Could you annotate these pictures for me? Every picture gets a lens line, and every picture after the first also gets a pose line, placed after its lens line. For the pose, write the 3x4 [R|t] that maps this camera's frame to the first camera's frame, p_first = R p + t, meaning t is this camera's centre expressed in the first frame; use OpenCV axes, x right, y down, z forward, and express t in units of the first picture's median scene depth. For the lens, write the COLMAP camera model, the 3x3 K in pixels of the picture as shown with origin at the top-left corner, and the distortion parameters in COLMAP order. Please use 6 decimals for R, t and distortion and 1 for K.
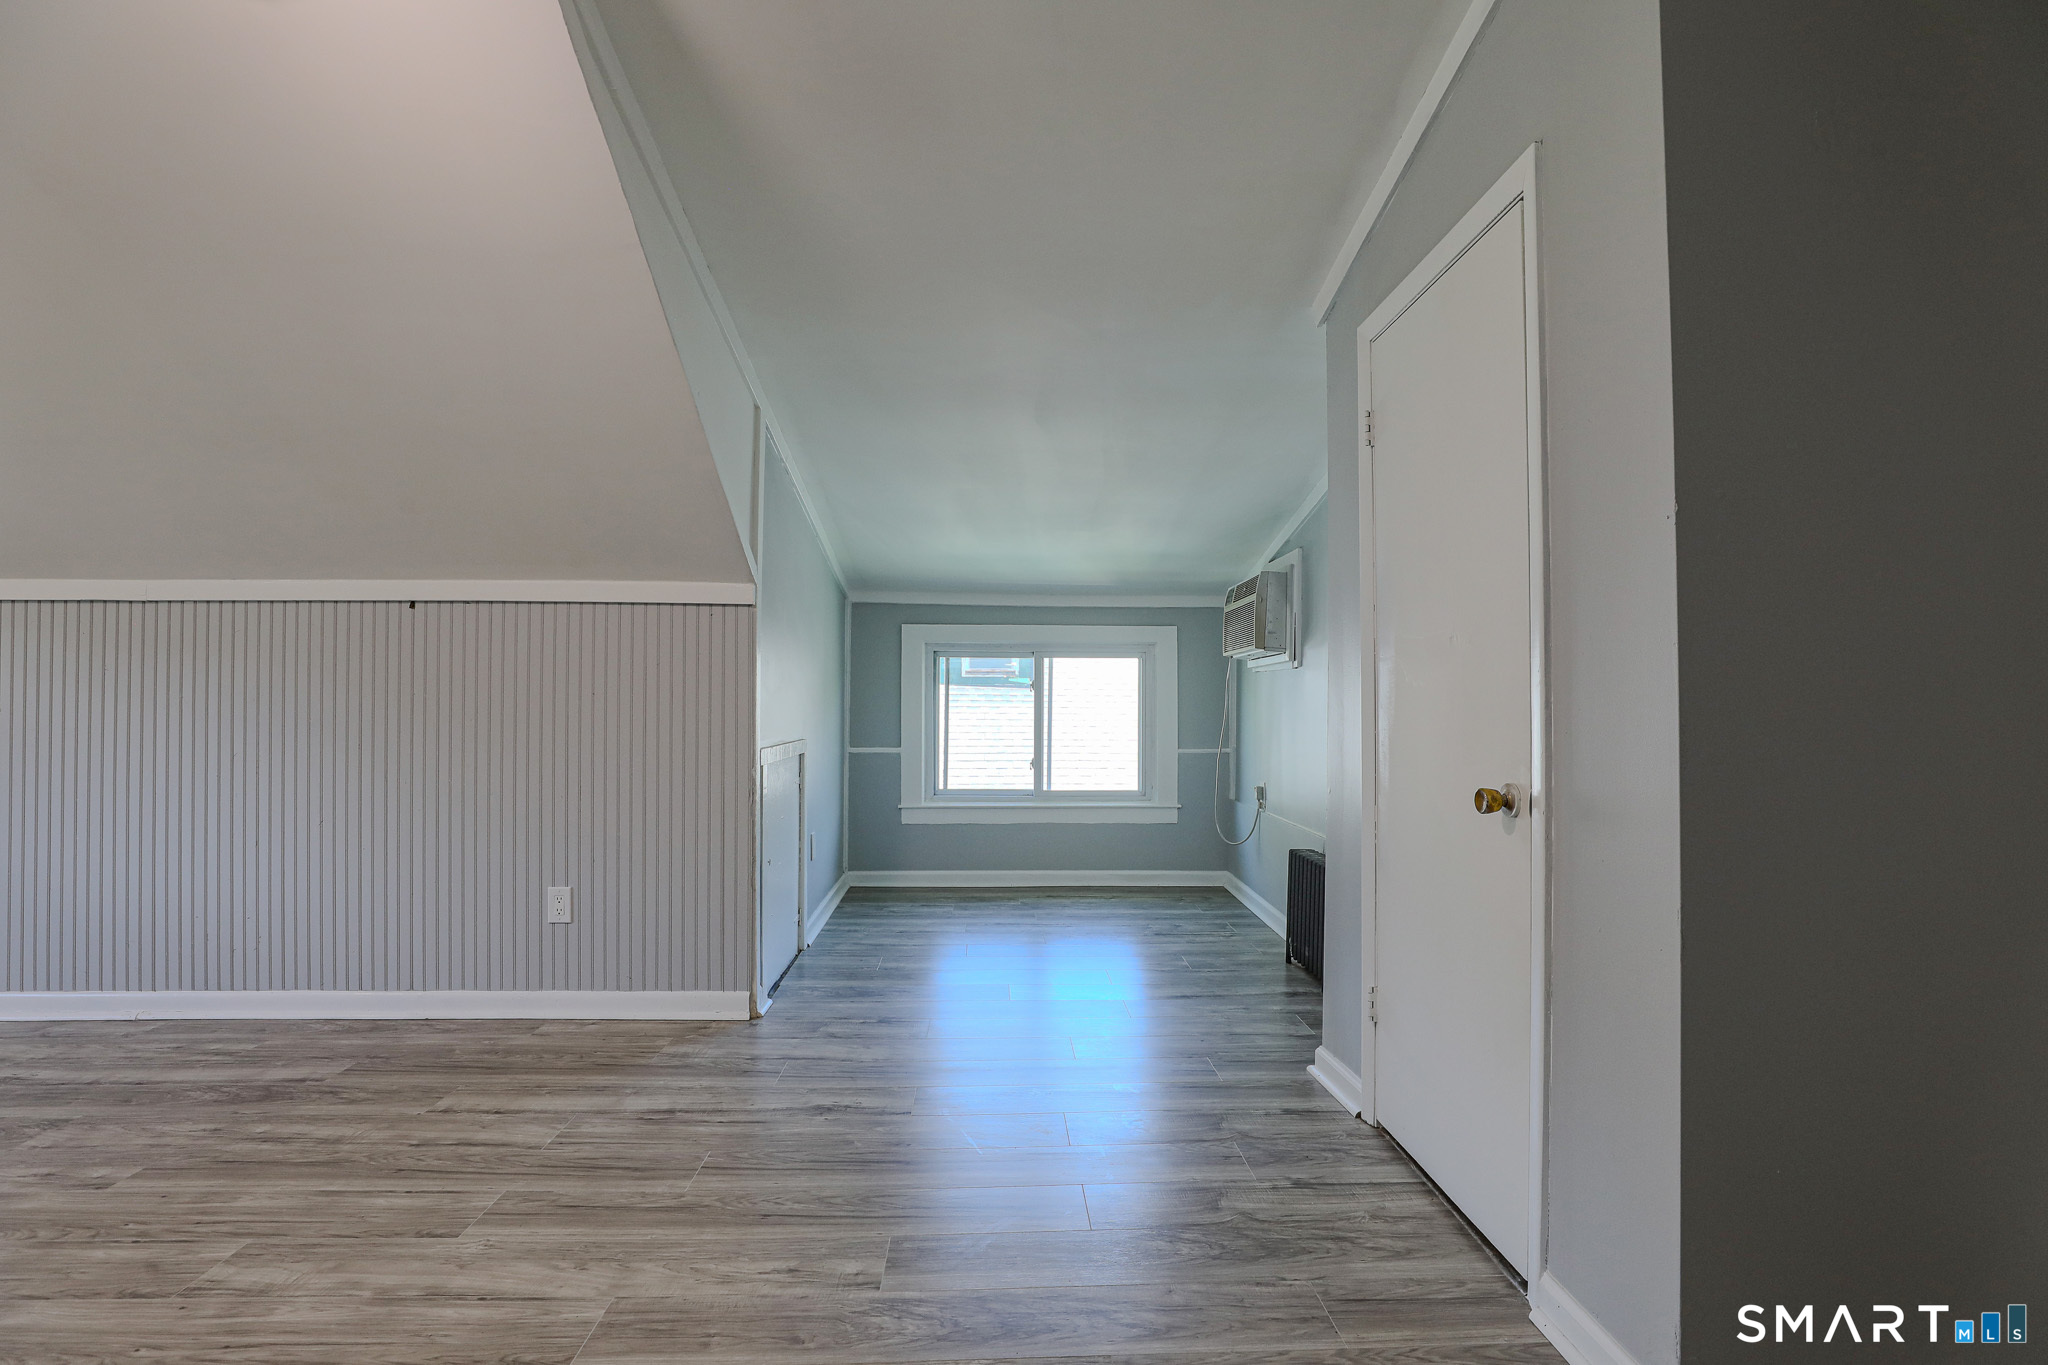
lens RADIAL K [[965.3, 0, 1040.2], [0, 965.3, 695.9], [0, 0, 1]] dist [-0.021647, 0.006637]
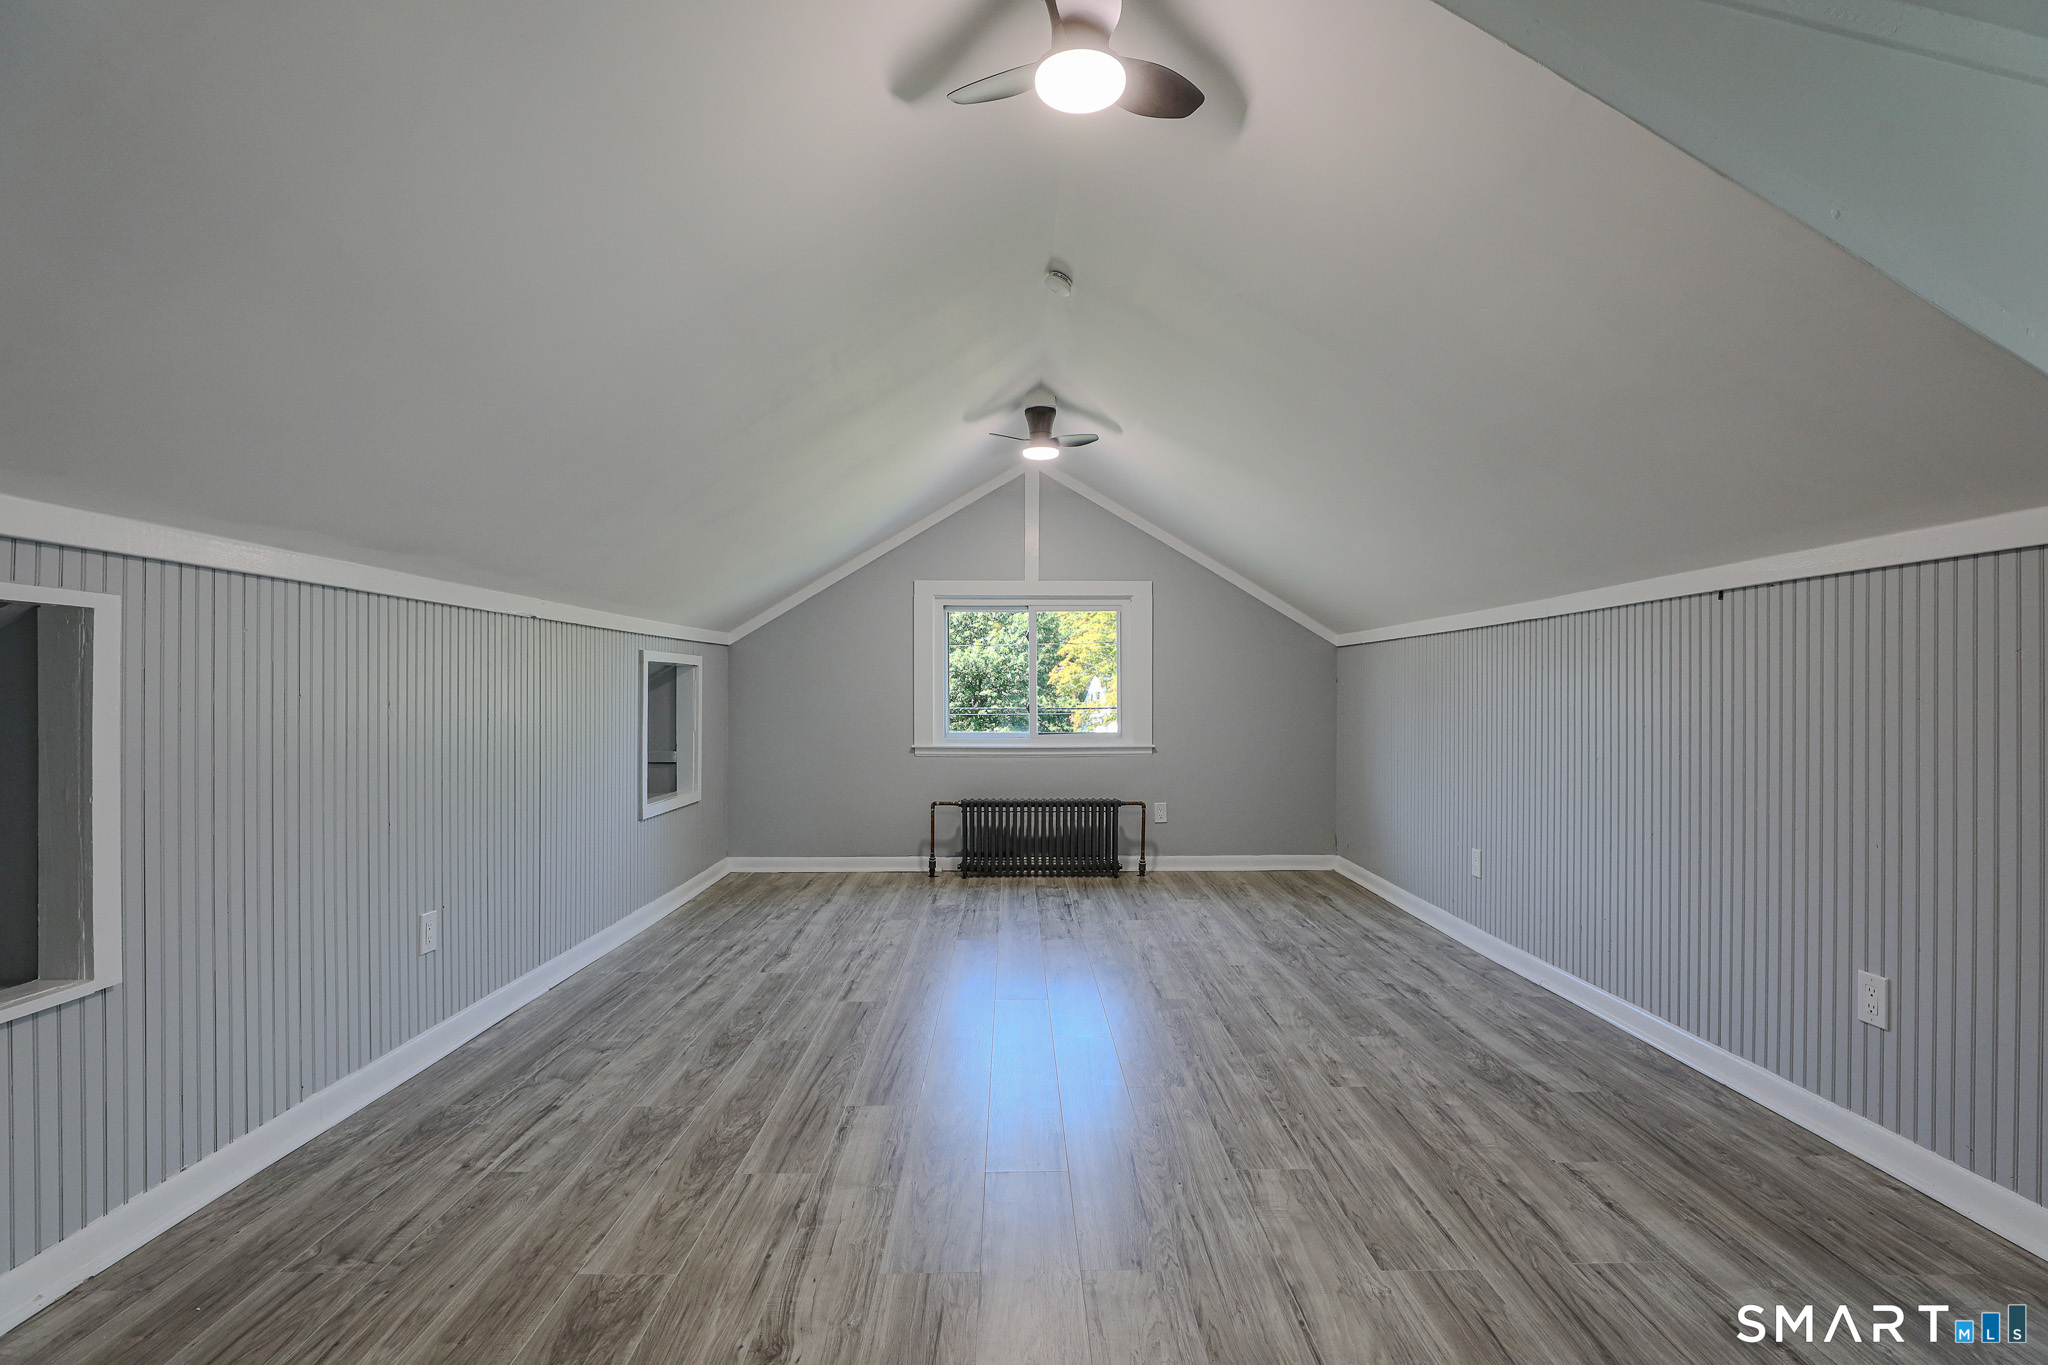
lens RADIAL K [[965.3, 0, 1004.1], [0, 965.3, 698.6], [0, 0, 1]] dist [-0.021647, 0.006637]
pose [[-0.032496, -0.004089, -0.999463, 0.267989], [0.005432, 0.999976, -0.004268, -0.003300], [0.999457, -0.005567, -0.032473, 0.482303]]
